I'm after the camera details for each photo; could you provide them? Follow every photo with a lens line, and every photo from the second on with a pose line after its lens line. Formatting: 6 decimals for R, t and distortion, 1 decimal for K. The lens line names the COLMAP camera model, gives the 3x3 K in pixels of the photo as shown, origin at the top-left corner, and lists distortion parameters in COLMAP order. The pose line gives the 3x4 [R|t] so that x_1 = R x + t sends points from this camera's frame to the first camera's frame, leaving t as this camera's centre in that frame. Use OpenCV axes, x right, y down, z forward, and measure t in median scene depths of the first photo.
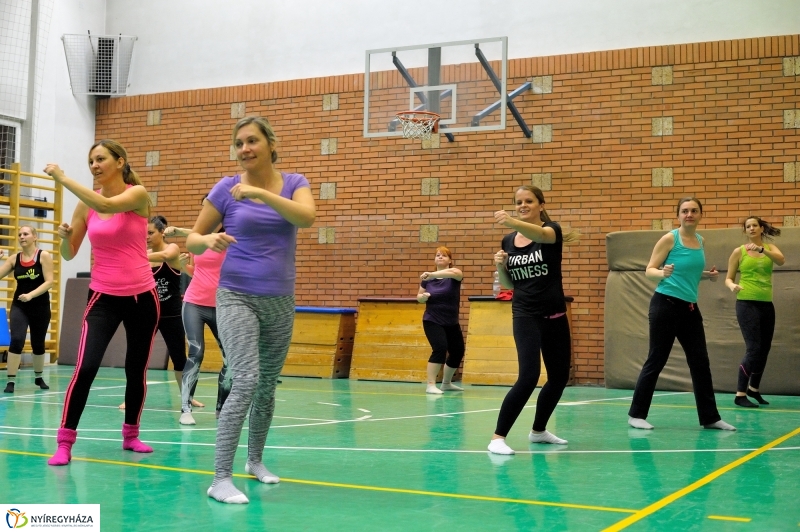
lens RADIAL K [[1167.9, 0, 400.0], [0, 1167.9, 266.0], [0, 0, 1]] dist [-0.028621, -0.048533]
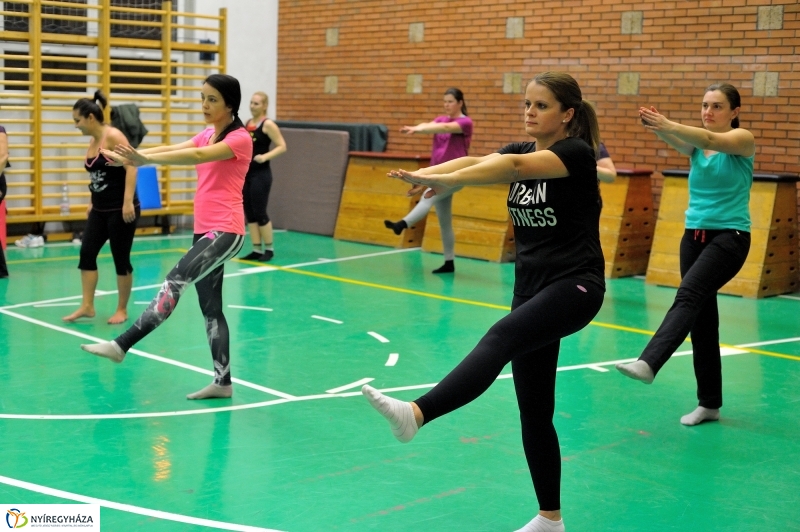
lens RADIAL K [[1167.9, 0, 400.0], [0, 1167.9, 266.0], [0, 0, 1]] dist [-0.028621, -0.048533]
pose [[0.947535, 0.047437, -0.316112, 0.132343], [0.008055, 0.985069, 0.171970, -0.042867], [0.319550, -0.165494, 0.933006, 0.196797]]
